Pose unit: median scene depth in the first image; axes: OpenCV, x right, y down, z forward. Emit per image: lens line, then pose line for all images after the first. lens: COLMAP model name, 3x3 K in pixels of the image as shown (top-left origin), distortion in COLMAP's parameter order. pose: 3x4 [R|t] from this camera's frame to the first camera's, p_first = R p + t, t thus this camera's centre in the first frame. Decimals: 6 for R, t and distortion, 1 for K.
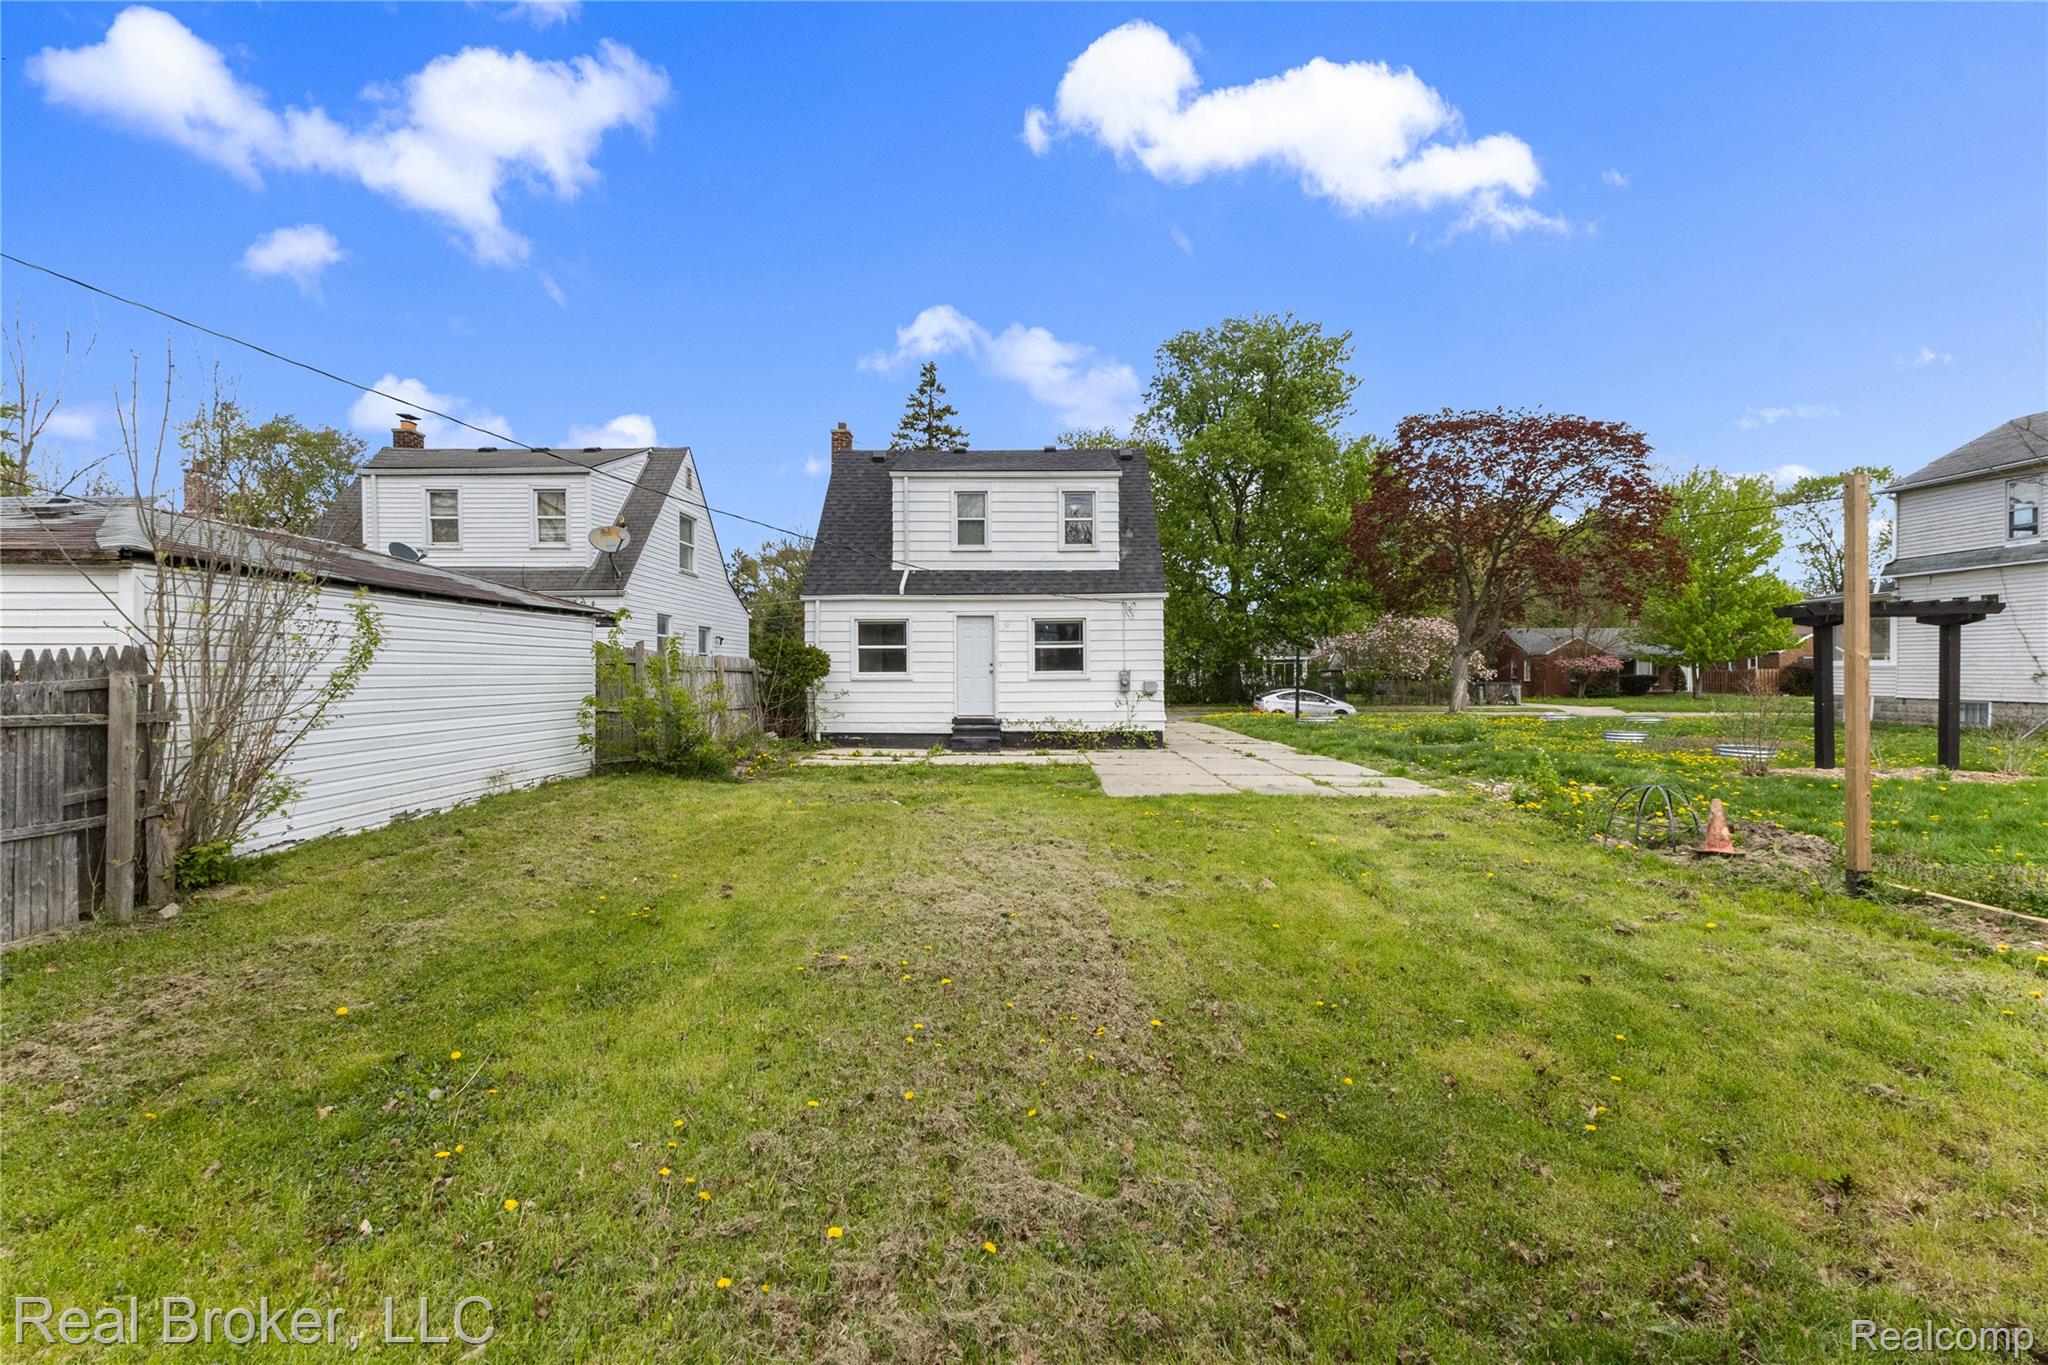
lens RADIAL K [[904.8, 0, 1026.7], [0, 904.8, 677.8], [0, 0, 1]] dist [0.018355, -0.004448]
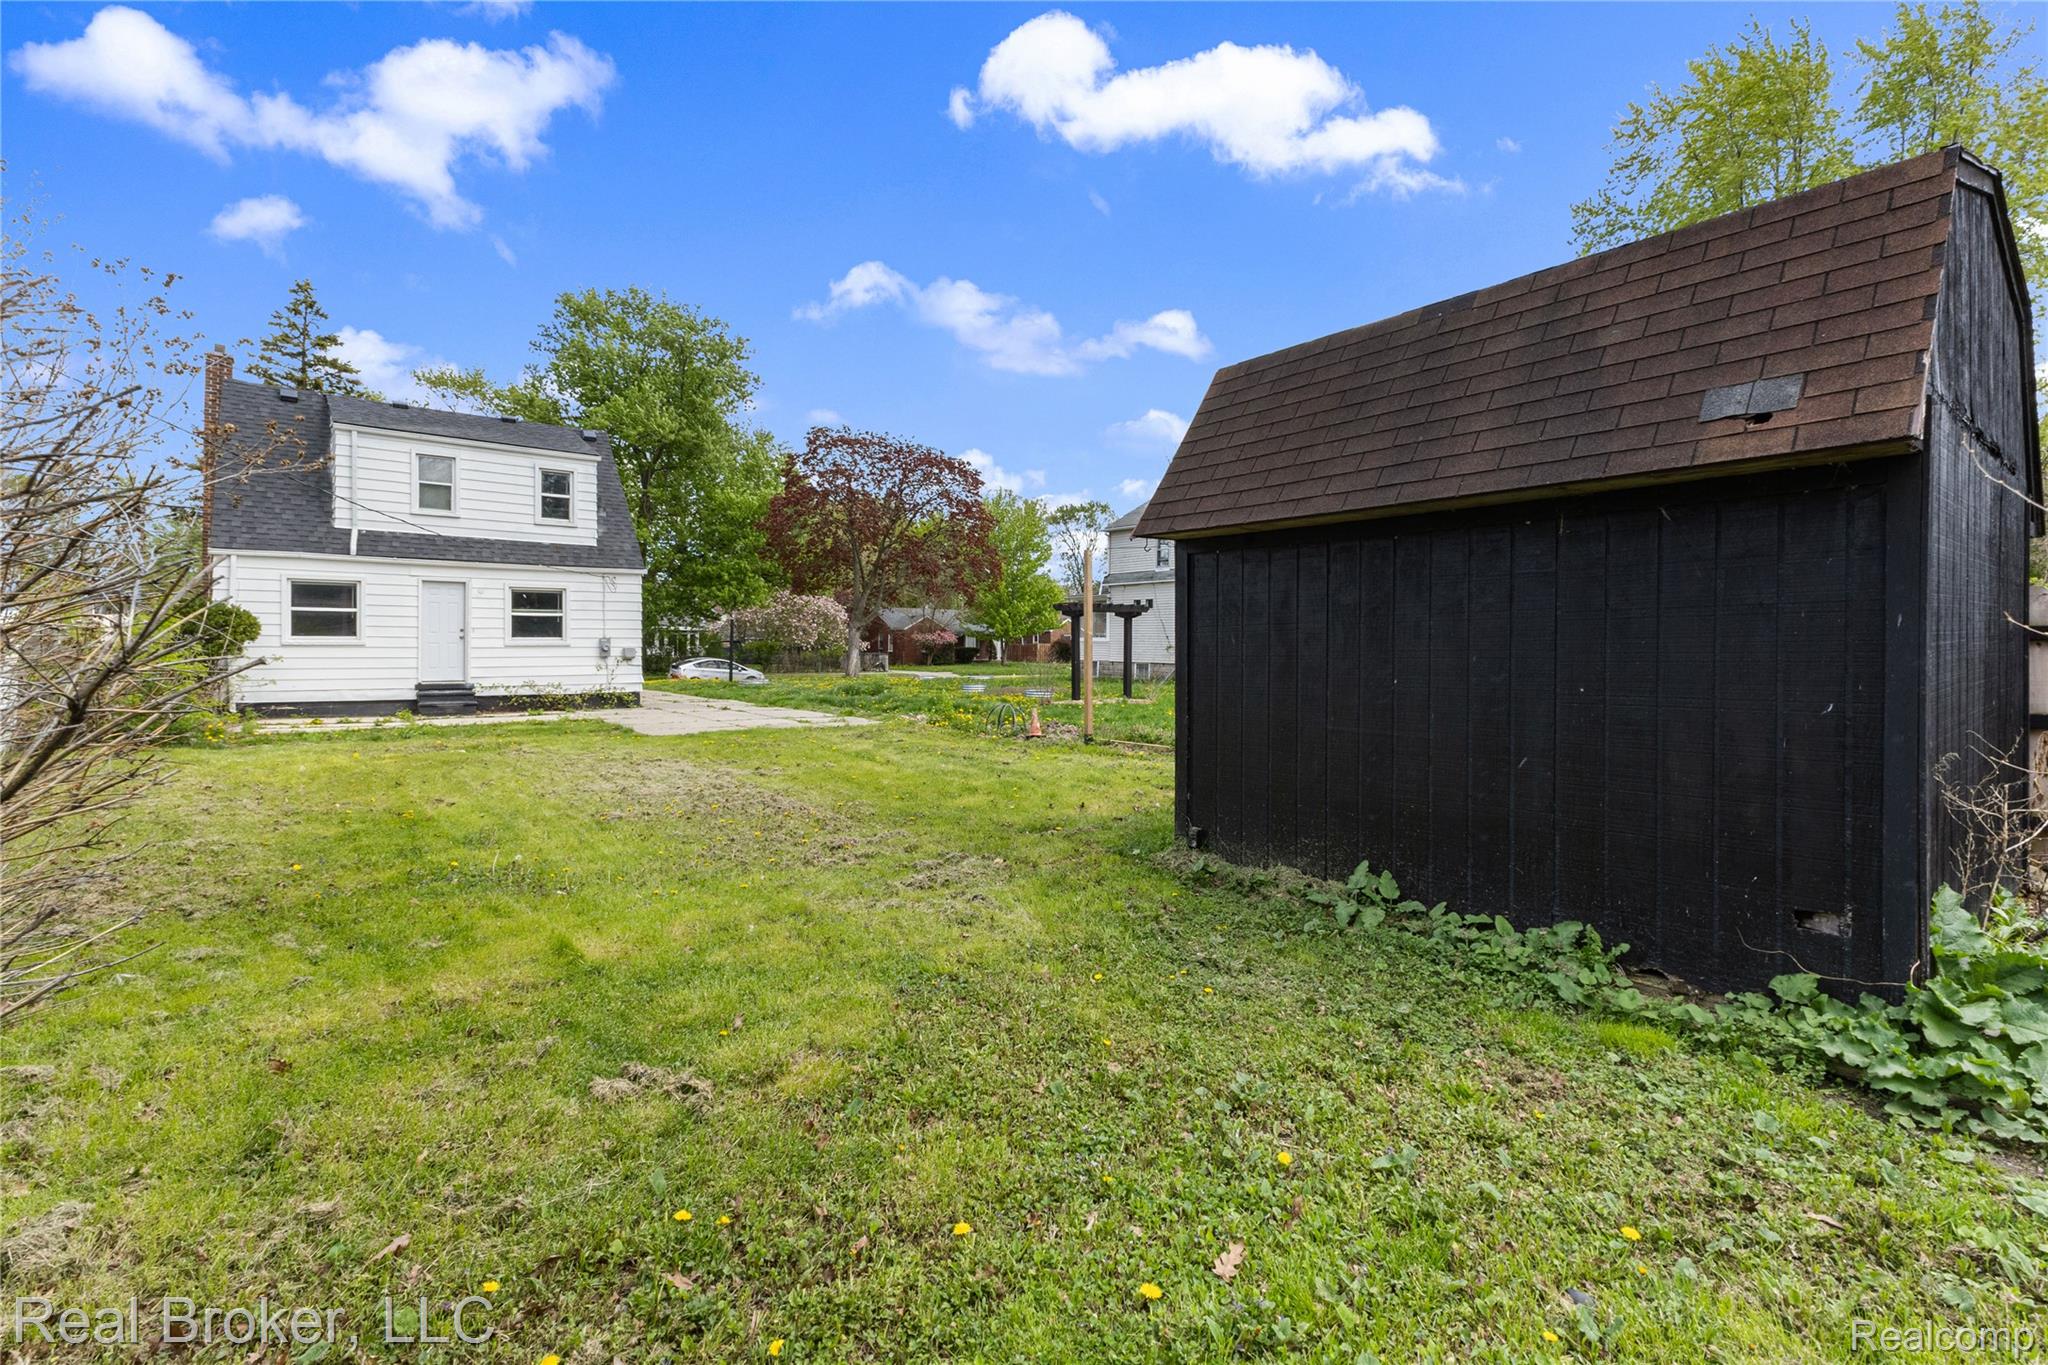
lens RADIAL K [[904.8, 0, 1026.7], [0, 904.8, 677.8], [0, 0, 1]] dist [0.018355, -0.004448]
pose [[0.787107, -0.014921, 0.616636, -0.168914], [-0.004546, 0.999540, 0.029988, 0.004912], [-0.616800, -0.026407, 0.786677, -0.190157]]
